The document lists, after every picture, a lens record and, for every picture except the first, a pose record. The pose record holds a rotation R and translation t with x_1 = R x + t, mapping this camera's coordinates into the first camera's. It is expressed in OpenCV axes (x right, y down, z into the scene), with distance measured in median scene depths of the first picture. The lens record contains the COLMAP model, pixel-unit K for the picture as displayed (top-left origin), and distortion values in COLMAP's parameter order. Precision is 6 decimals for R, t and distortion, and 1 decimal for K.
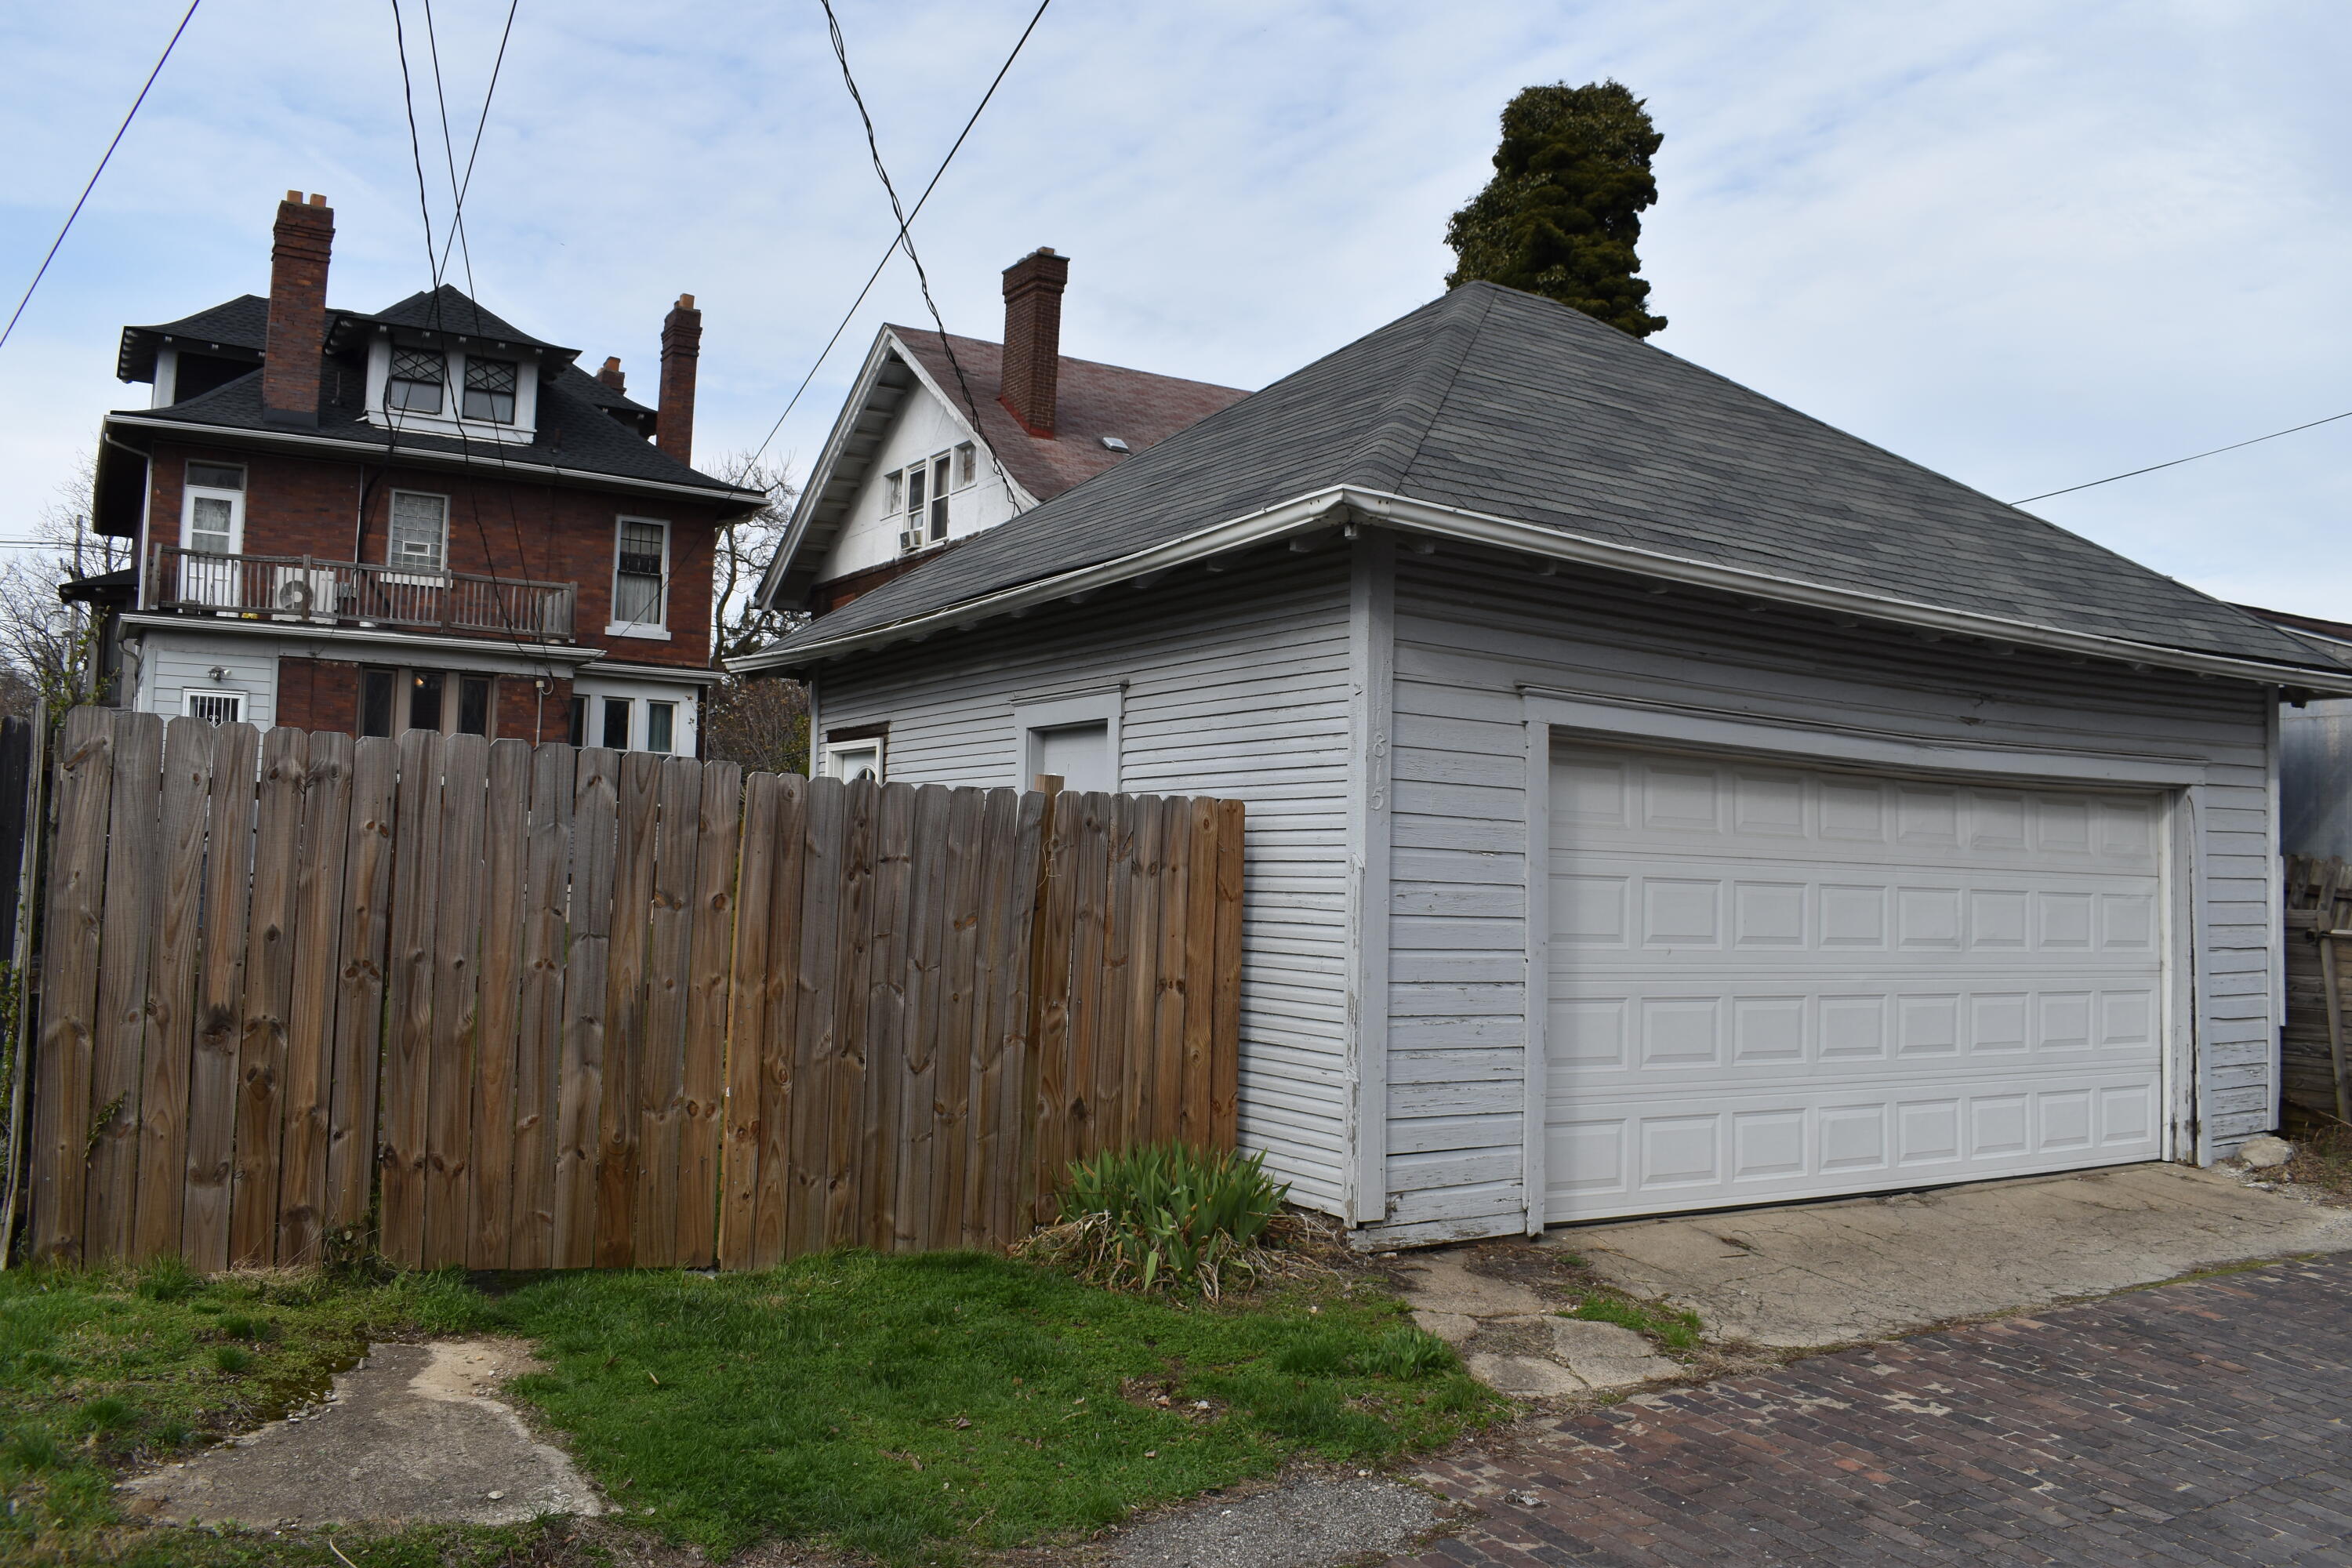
lens RADIAL K [[1847.1, 0, 1175.5], [0, 1847.1, 809.6], [0, 0, 1]] dist [-0.098290, 0.008831]
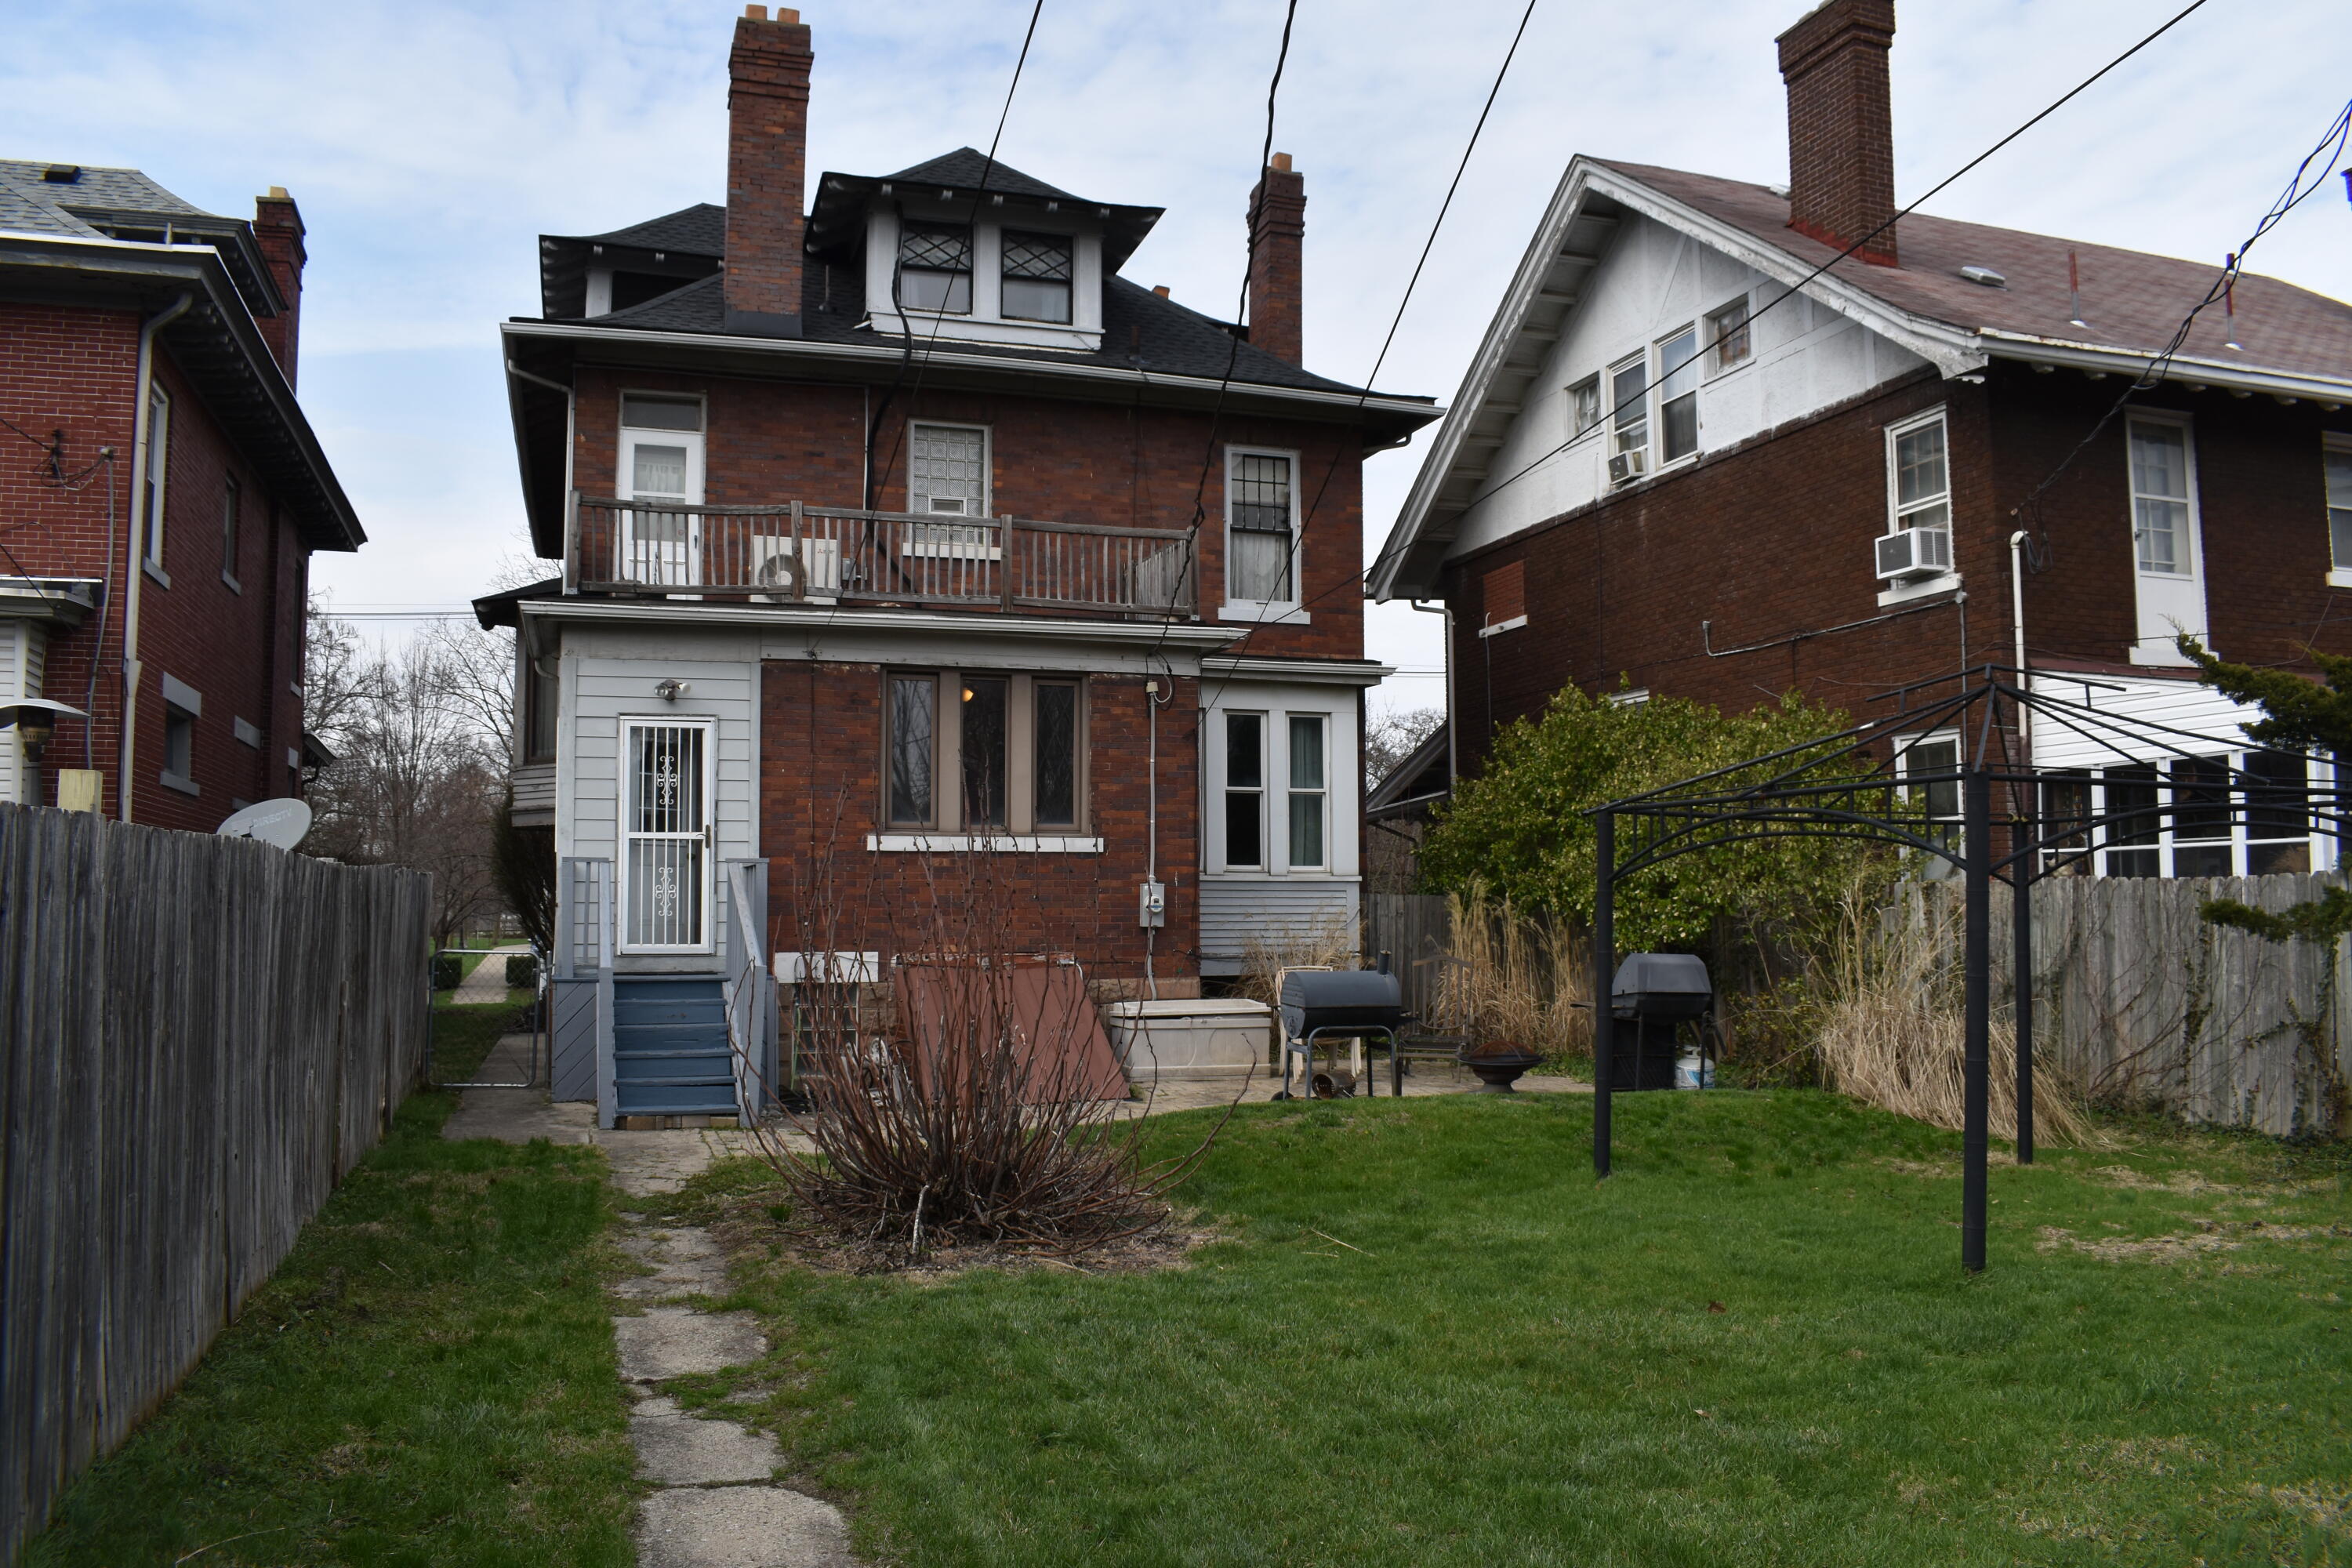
lens RADIAL K [[1847.1, 0, 1175.5], [0, 1847.1, 809.6], [0, 0, 1]] dist [-0.098290, 0.008831]
pose [[0.969490, -0.046461, -0.240687, -0.174141], [0.040176, 0.998713, -0.030958, -0.005320], [0.241816, 0.020344, 0.970109, 0.351077]]
